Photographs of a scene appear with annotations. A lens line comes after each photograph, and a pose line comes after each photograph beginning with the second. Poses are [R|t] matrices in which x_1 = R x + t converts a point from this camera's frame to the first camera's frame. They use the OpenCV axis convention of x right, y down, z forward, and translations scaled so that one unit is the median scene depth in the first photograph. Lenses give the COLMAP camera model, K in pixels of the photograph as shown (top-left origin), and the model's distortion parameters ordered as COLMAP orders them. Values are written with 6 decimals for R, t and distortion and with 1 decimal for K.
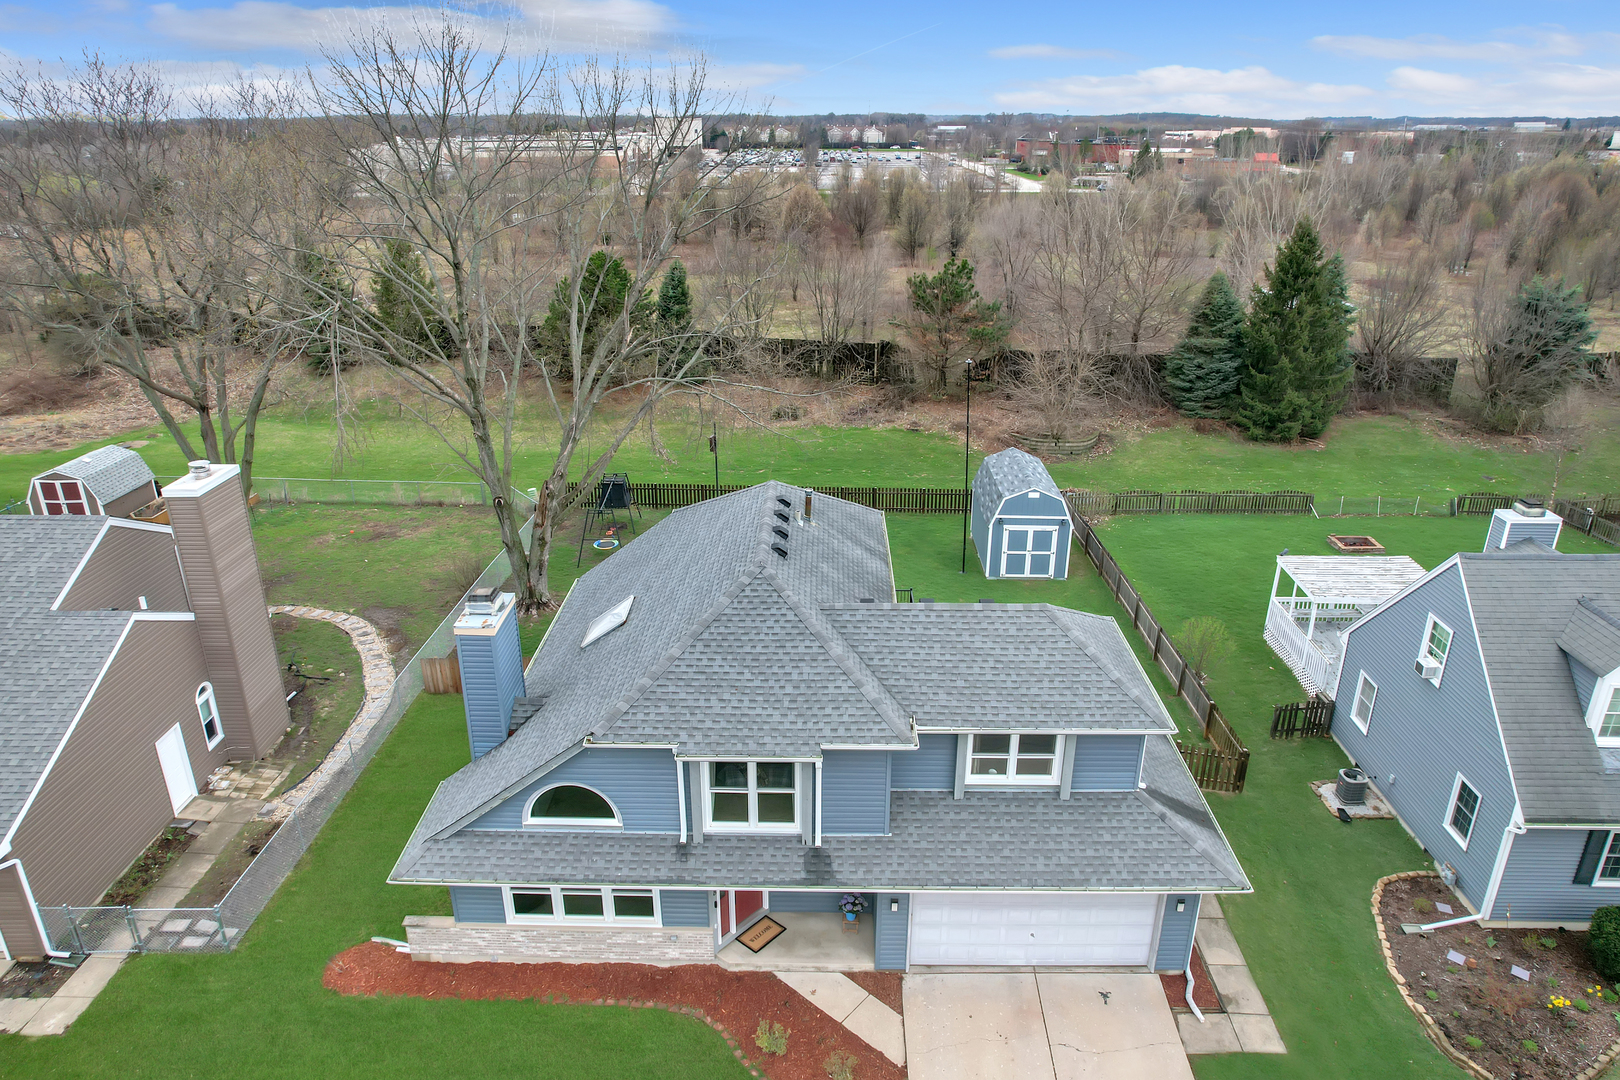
lens RADIAL K [[1037.5, 0, 799.5], [0, 1037.5, 537.6], [0, 0, 1]] dist [-0.044103, 0.035661]
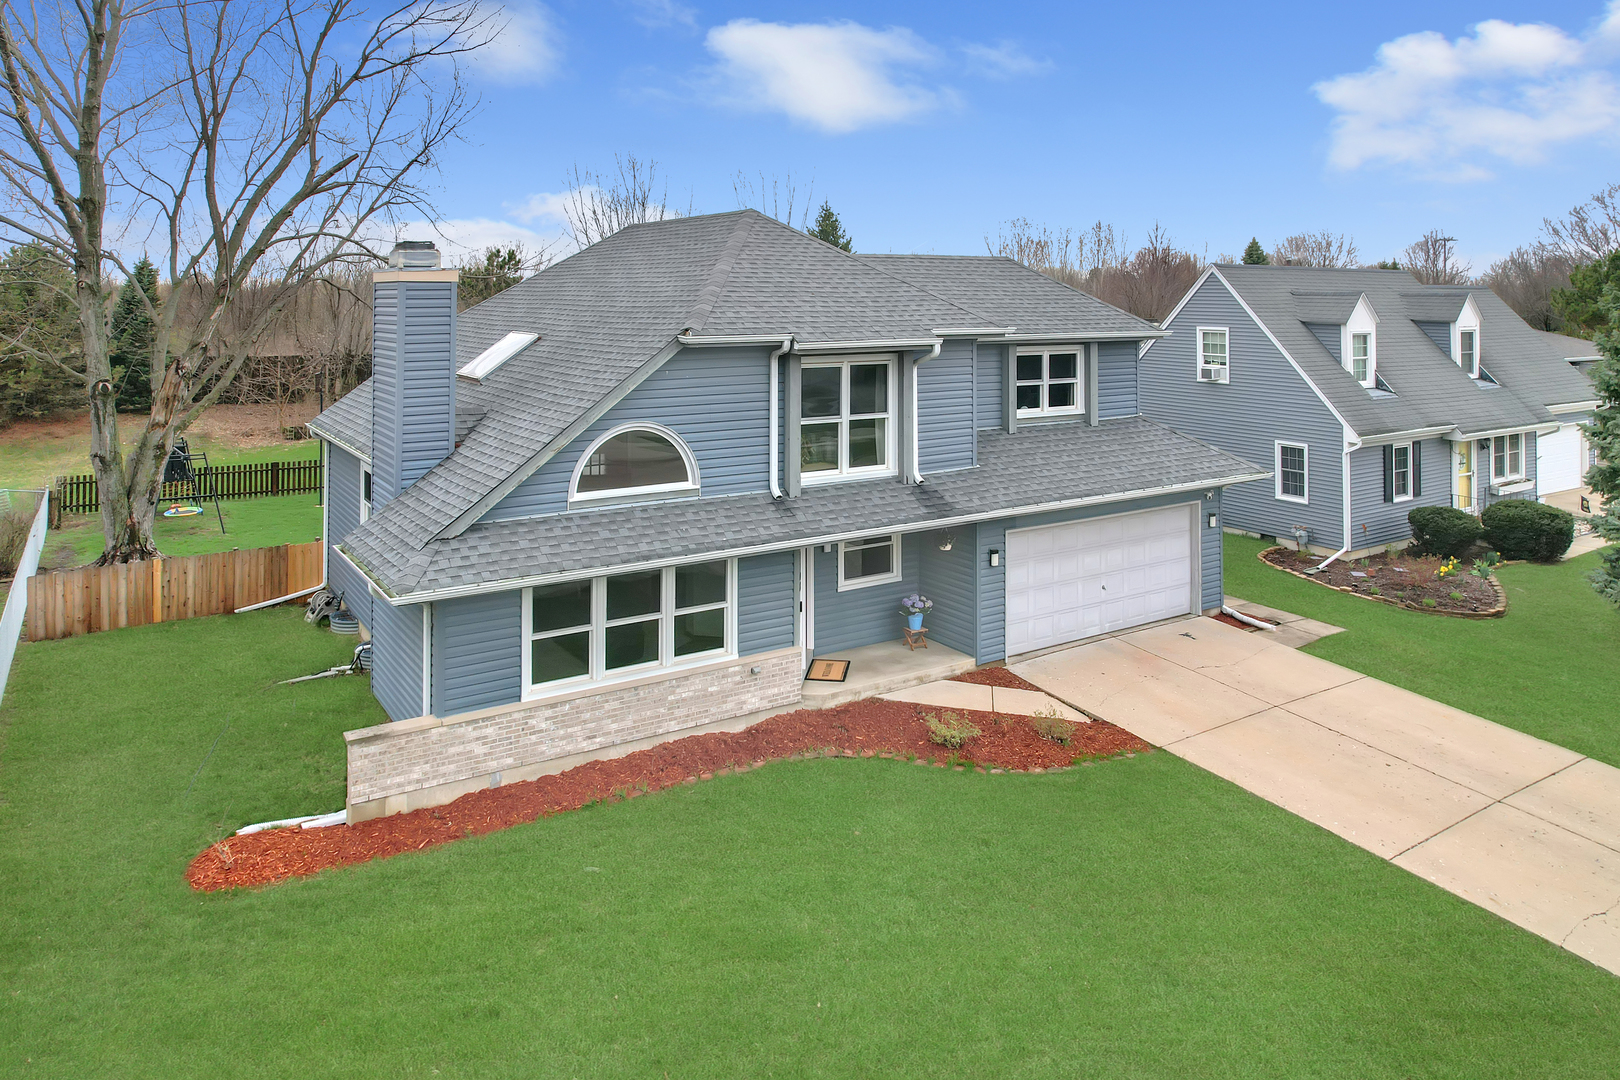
lens RADIAL K [[1122.7, 0, 809.9], [0, 1122.7, 250.3], [0, 0, 1]] dist [-0.024974, -0.000100]
pose [[0.829306, 0.023899, 0.558283, -0.540506], [0.209205, 0.913146, -0.349855, 0.408545], [-0.518155, 0.406932, 0.752277, 0.284117]]
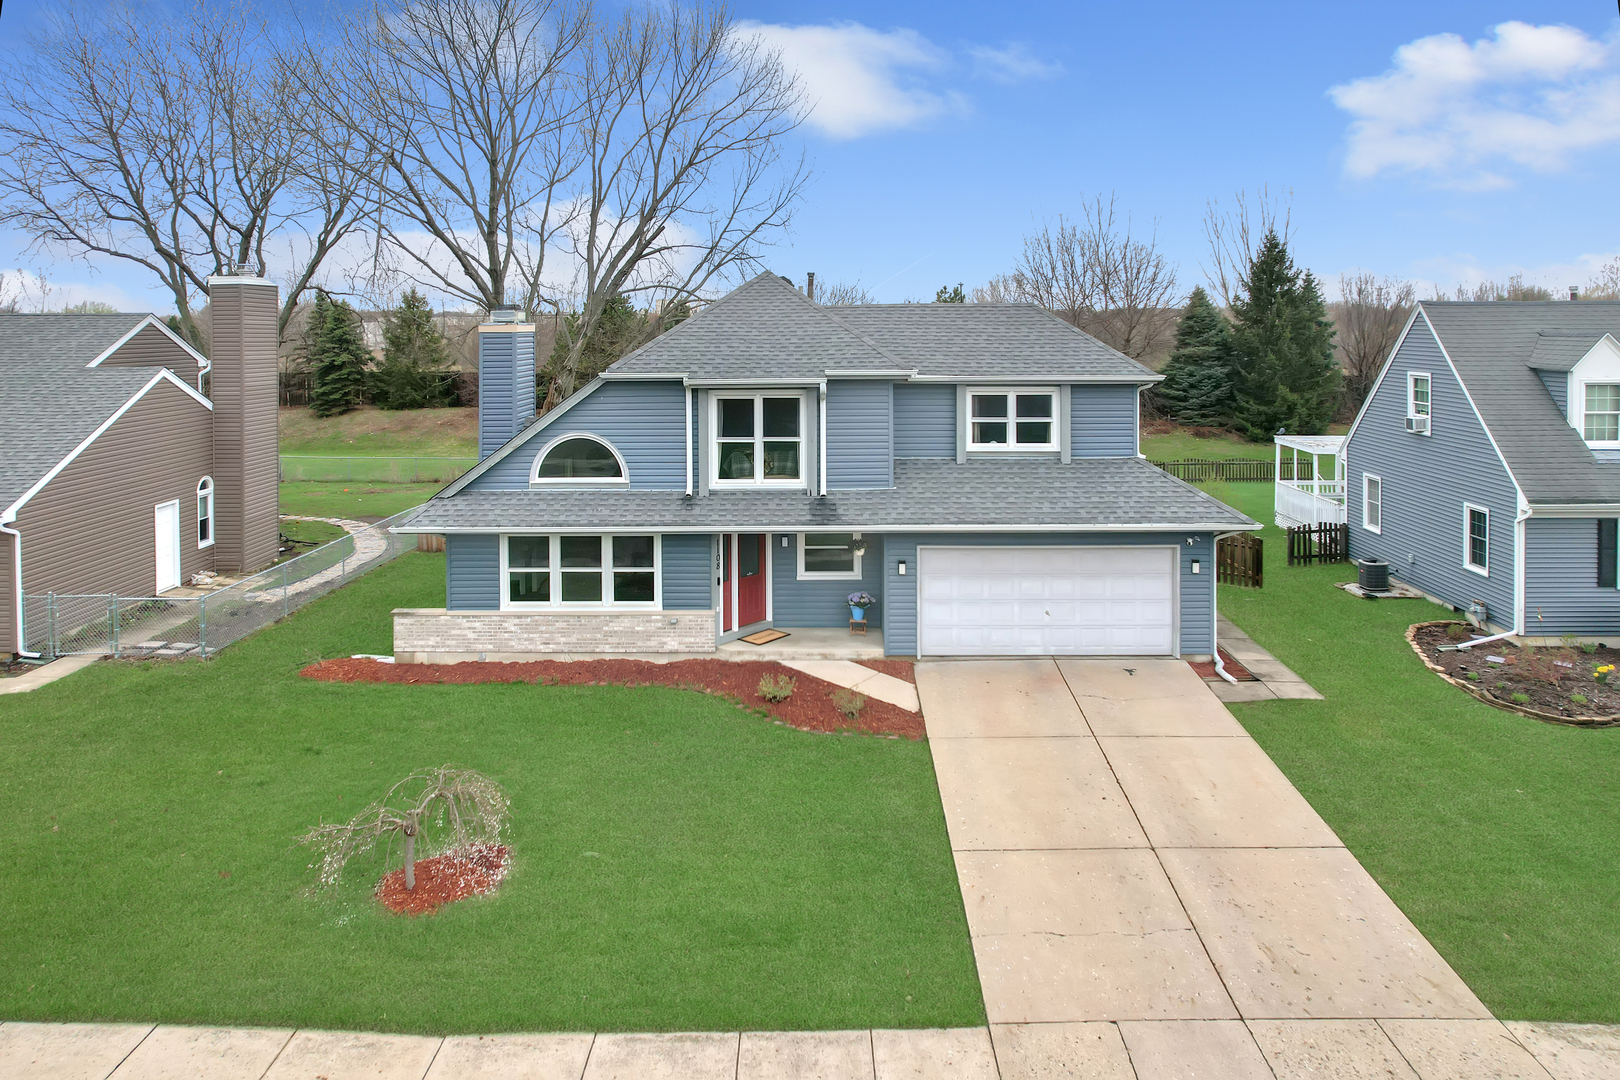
lens RADIAL K [[1085.9, 0, 798.3], [0, 1085.9, 335.8], [0, 0, 1]] dist [-0.026501, 0.001182]
pose [[0.999996, -0.002499, 0.001173, -0.006833], [0.002755, 0.930597, -0.366034, 0.519236], [-0.000177, 0.366036, 0.930601, -0.035716]]
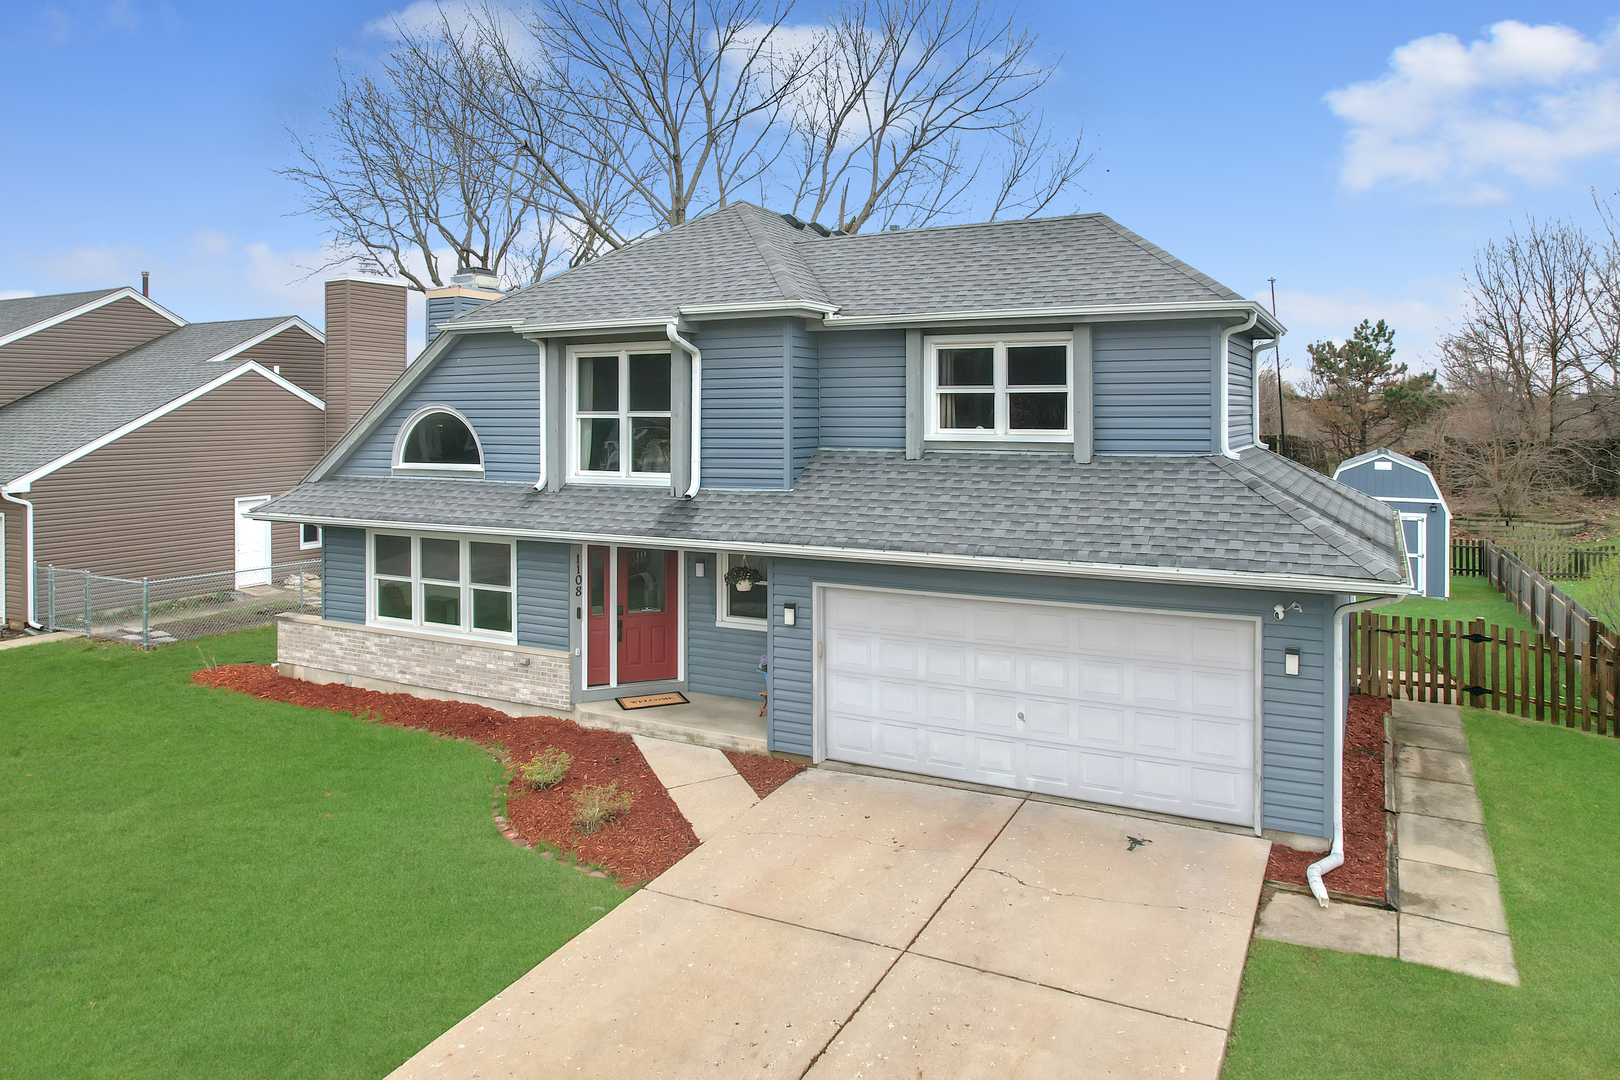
lens RADIAL K [[1082.3, 0, 806.5], [0, 1082.3, 401.2], [0, 0, 1]] dist [-0.039653, 0.003757]
pose [[0.894164, -0.003419, -0.447727, 0.386165], [-0.168950, 0.923472, -0.344465, 0.452534], [0.414641, 0.383651, 0.825157, 0.412947]]
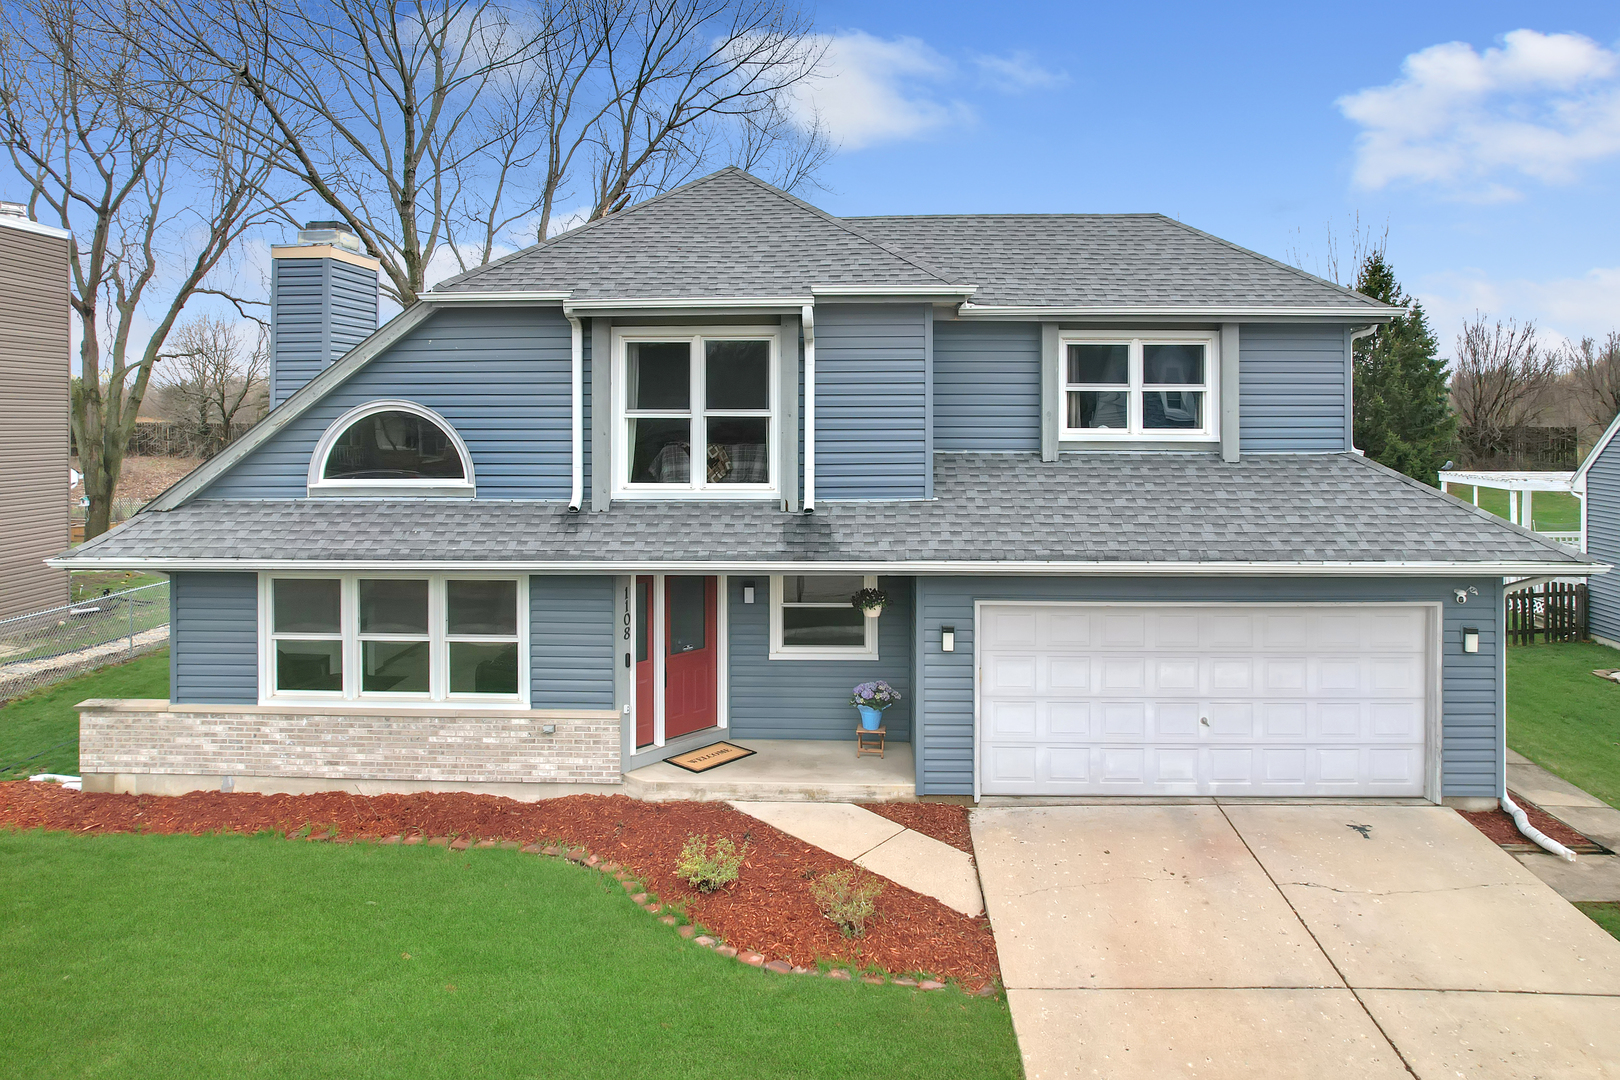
lens RADIAL K [[1082.3, 0, 806.5], [0, 1082.3, 401.2], [0, 0, 1]] dist [-0.039653, 0.003757]
pose [[0.999761, 0.001815, -0.021769, 0.028455], [-0.009940, 0.925189, -0.379376, 0.450582], [0.019452, 0.379502, 0.924986, 0.411580]]
